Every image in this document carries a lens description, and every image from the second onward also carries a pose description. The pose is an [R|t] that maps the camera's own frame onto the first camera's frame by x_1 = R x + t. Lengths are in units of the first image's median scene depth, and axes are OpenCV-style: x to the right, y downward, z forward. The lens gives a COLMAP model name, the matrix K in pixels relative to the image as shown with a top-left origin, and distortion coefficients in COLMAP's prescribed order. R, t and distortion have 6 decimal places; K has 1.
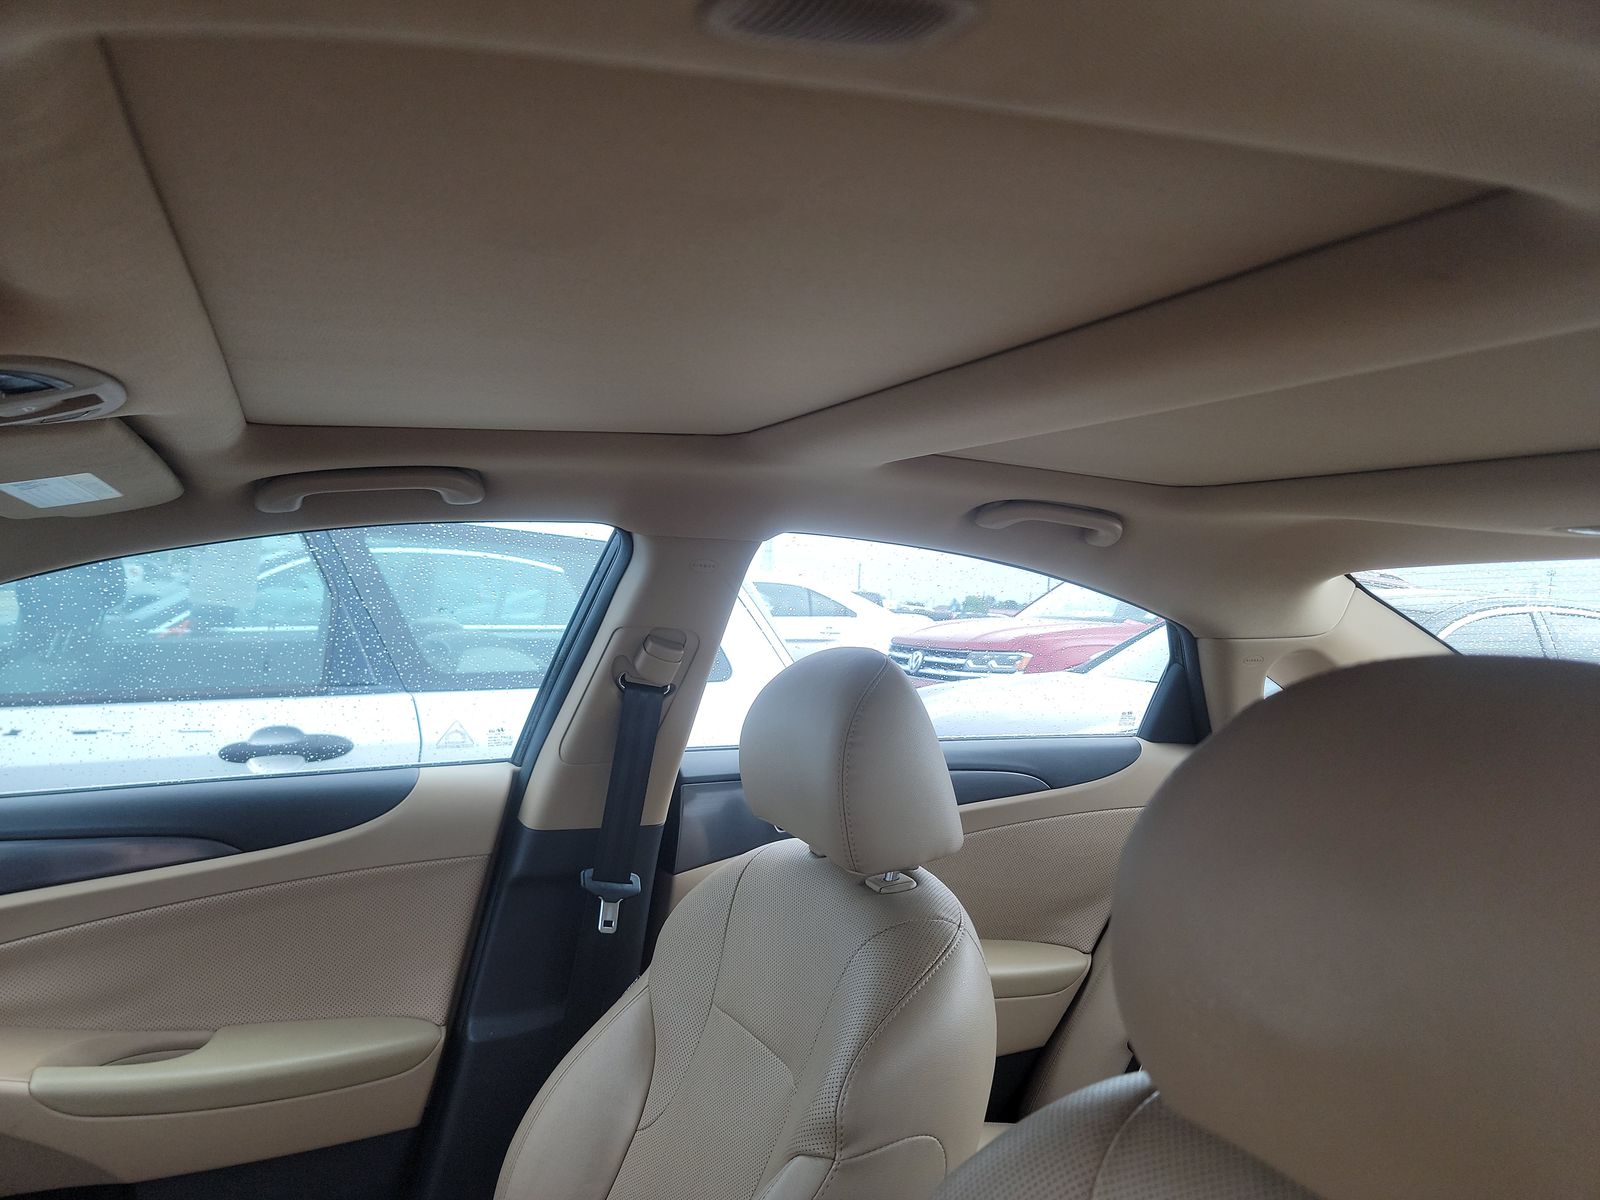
lens RADIAL K [[1125.1, 0, 800.9], [0, 1125.1, 602.3], [0, 0, 1]] dist [0.050701, -0.040689]
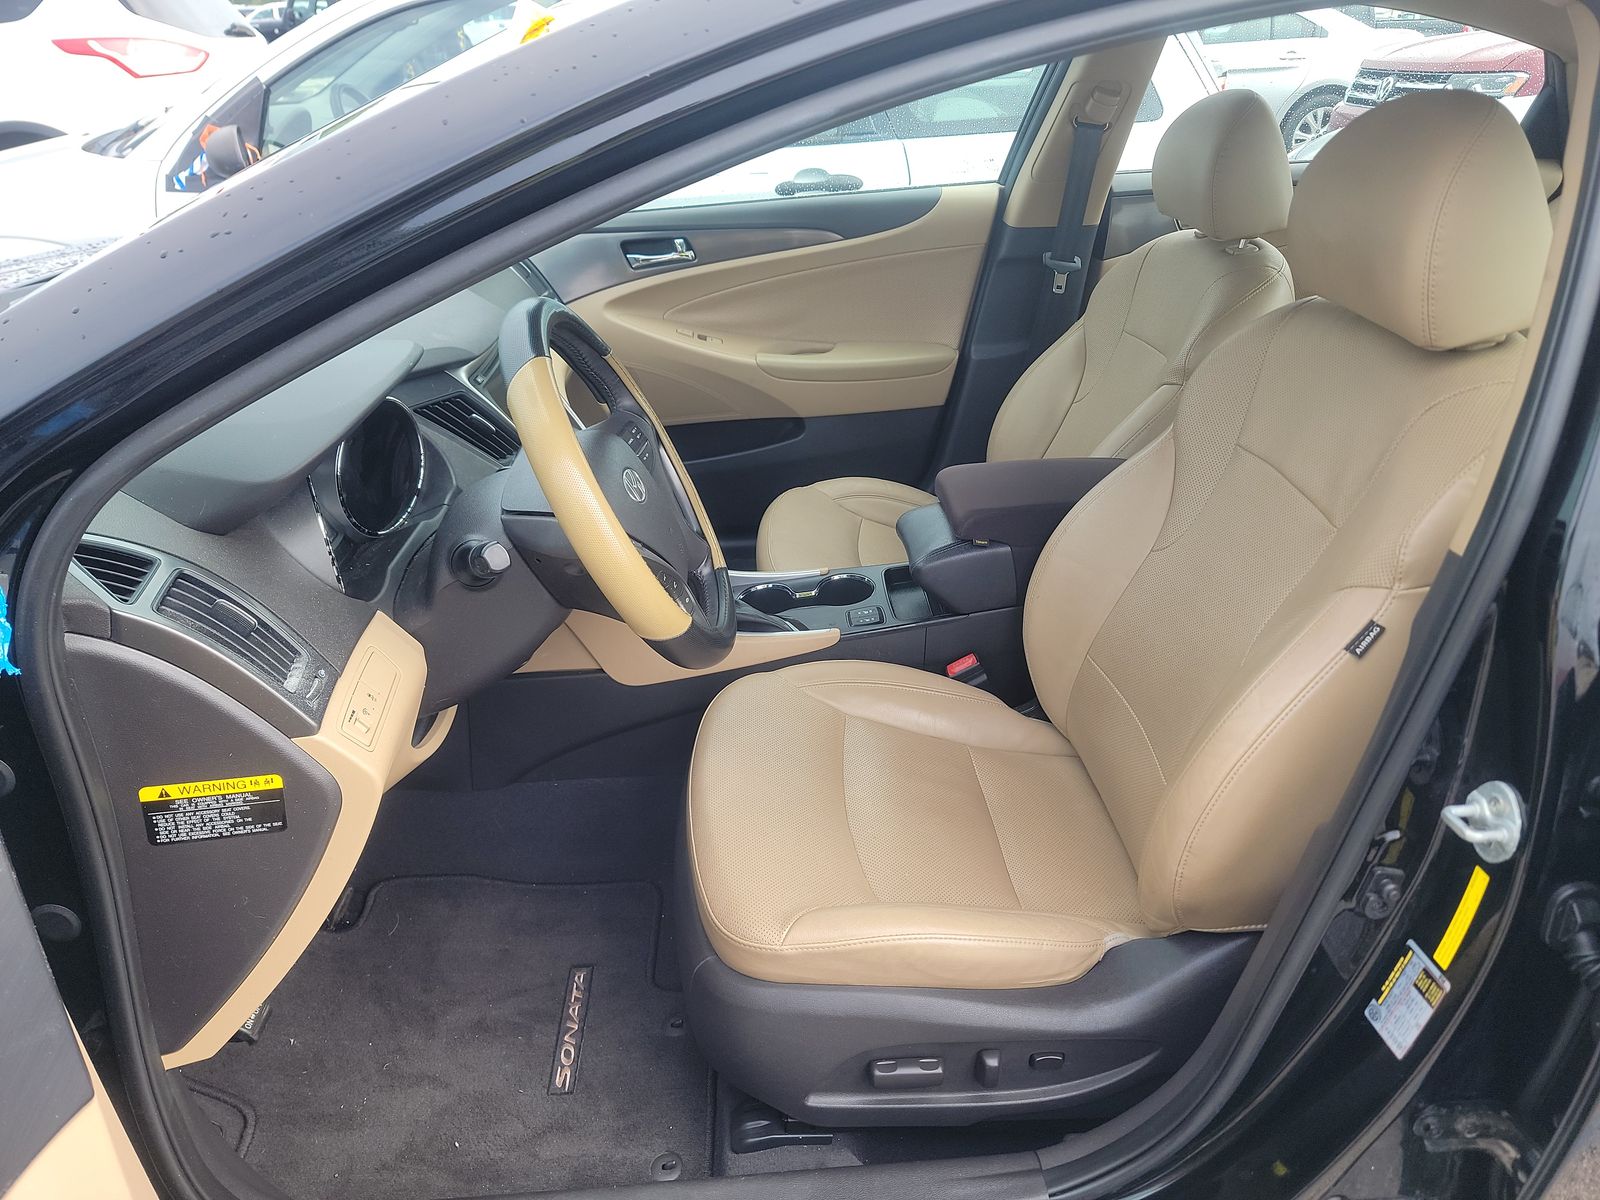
lens RADIAL K [[1125.1, 0, 816.6], [0, 1125.1, 598.8], [0, 0, 1]] dist [0.050701, -0.040689]
pose [[0.943737, 0.097953, -0.315857, 0.052854], [0.053323, 0.897553, 0.437669, -0.038531], [0.326370, -0.429887, 0.841831, -0.633074]]
